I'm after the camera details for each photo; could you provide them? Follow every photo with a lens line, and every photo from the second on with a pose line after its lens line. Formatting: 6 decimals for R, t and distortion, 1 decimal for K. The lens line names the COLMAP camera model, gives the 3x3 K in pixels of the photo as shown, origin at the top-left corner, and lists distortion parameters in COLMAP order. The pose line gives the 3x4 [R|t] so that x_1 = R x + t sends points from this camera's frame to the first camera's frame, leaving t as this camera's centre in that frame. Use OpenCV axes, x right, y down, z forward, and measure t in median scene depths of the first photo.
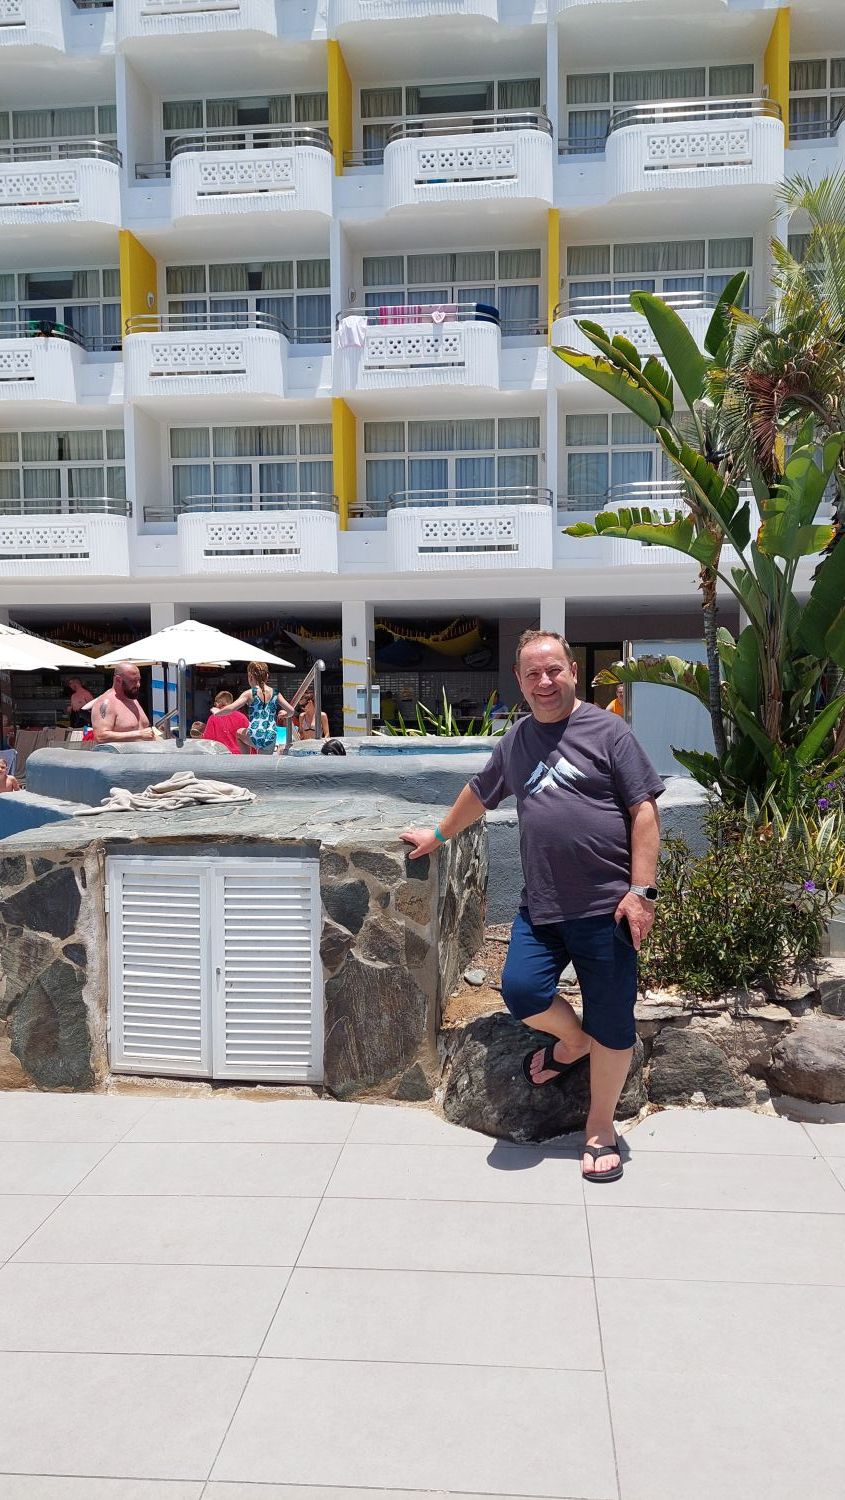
lens RADIAL K [[1149.1, 0, 422.5], [0, 1149.1, 750.0], [0, 0, 1]] dist [-0.000392, -0.000326]
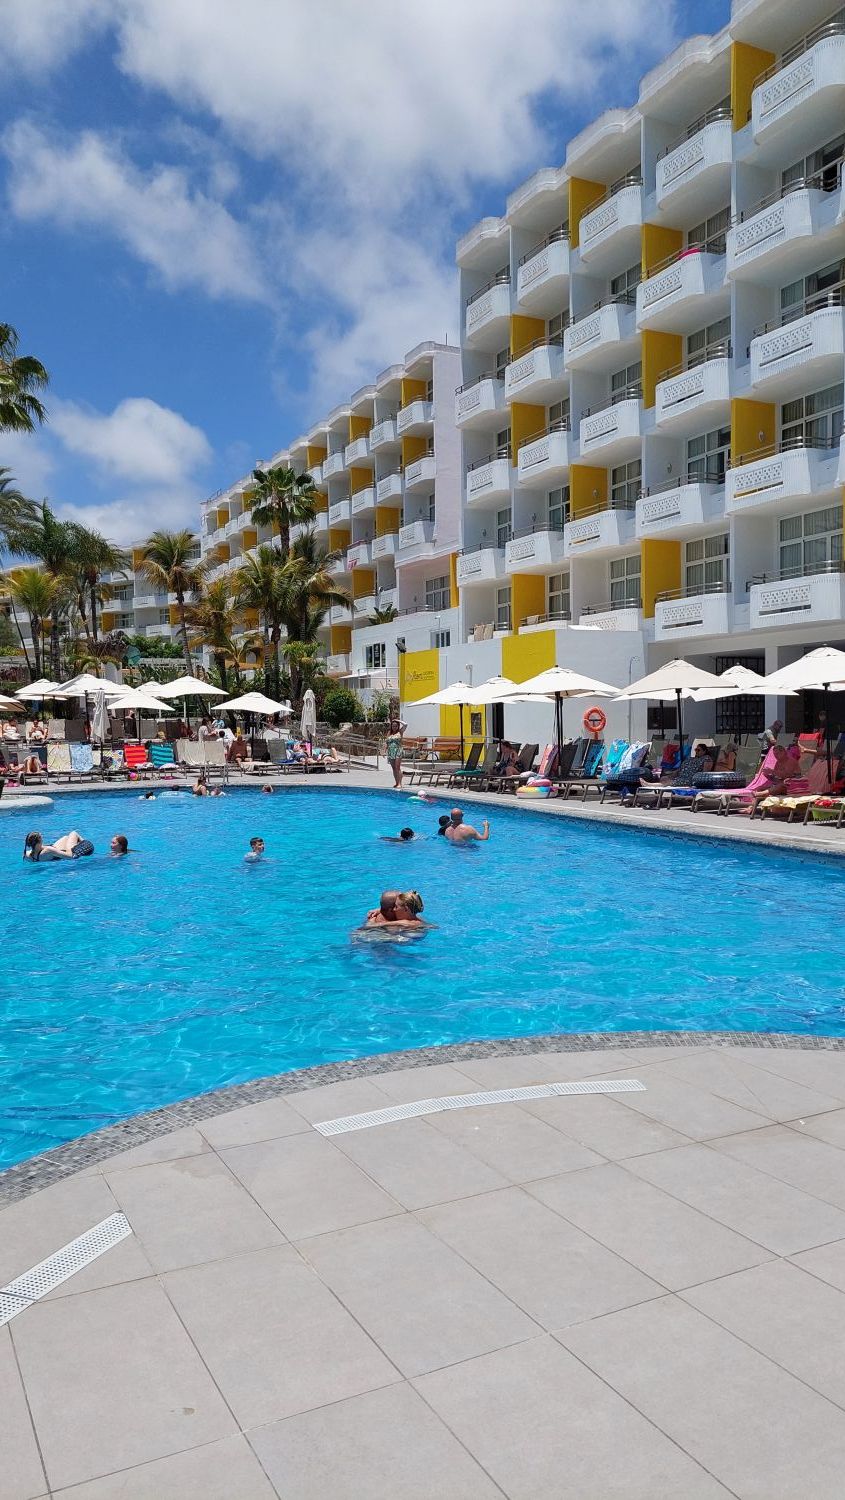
lens RADIAL K [[1149.1, 0, 422.5], [0, 1149.1, 750.0], [0, 0, 1]] dist [-0.000392, -0.000326]
pose [[0.507295, 0.013051, -0.861673, 0.830901], [-0.018565, 0.999819, 0.004214, 0.001094], [0.861572, 0.013859, 0.507446, -0.091025]]
